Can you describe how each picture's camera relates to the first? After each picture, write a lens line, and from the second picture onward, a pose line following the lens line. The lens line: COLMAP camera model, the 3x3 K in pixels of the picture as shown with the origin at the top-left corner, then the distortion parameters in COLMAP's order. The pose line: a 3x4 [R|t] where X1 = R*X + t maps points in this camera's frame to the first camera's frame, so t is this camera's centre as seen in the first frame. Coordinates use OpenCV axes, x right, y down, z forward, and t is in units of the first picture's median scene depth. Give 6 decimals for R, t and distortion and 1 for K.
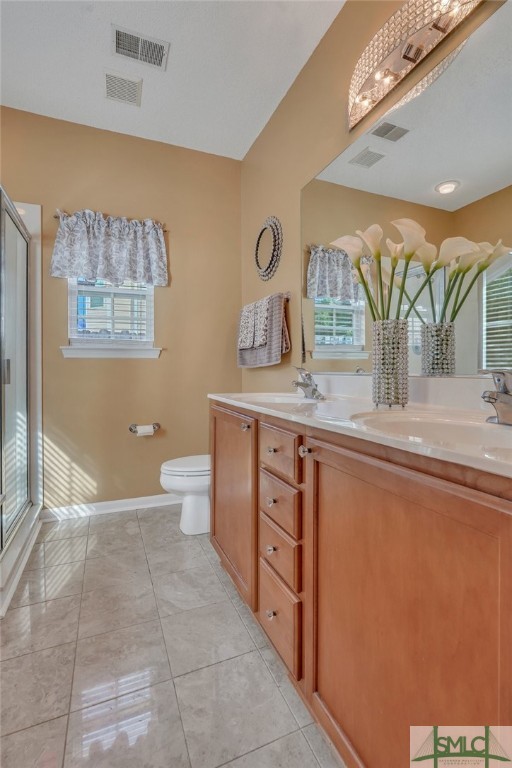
lens RADIAL K [[353.5, 0, 252.7], [0, 353.5, 364.1], [0, 0, 1]] dist [-0.013187, 0.003179]
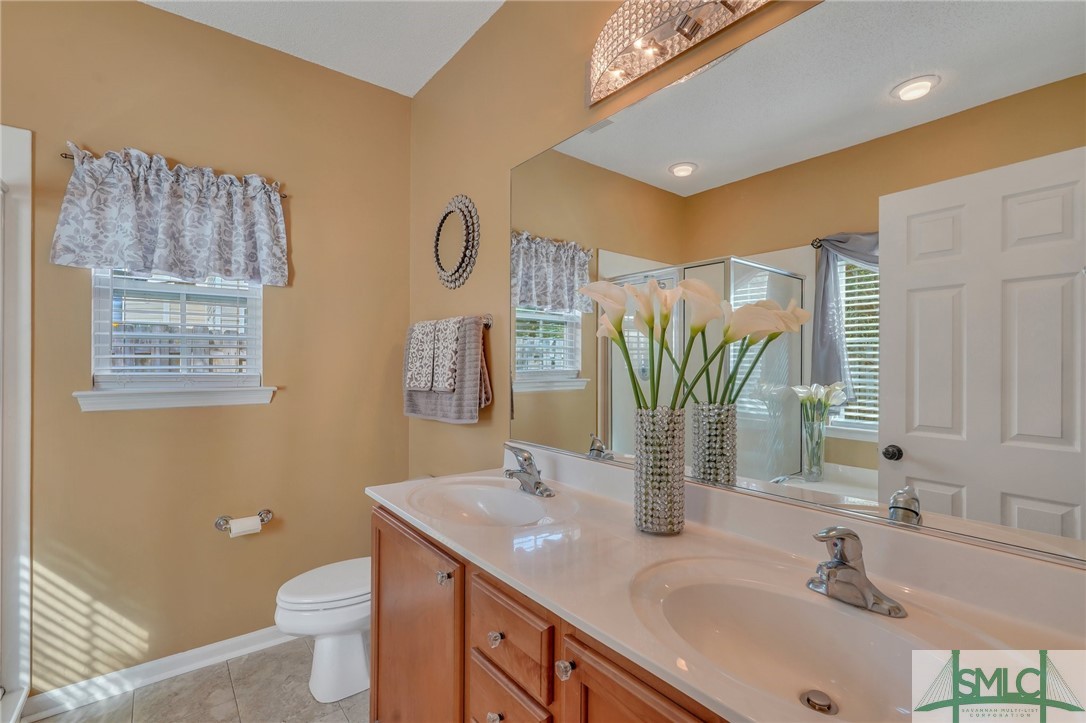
lens RADIAL K [[487.6, 0, 548.5], [0, 487.6, 361.1], [0, 0, 1]] dist [-0.012858, 0.005181]
pose [[0.960575, 0.008948, 0.277877, -0.043166], [-0.008081, 0.999958, -0.004263, -0.101538], [-0.277903, 0.001849, 0.960607, 0.066564]]
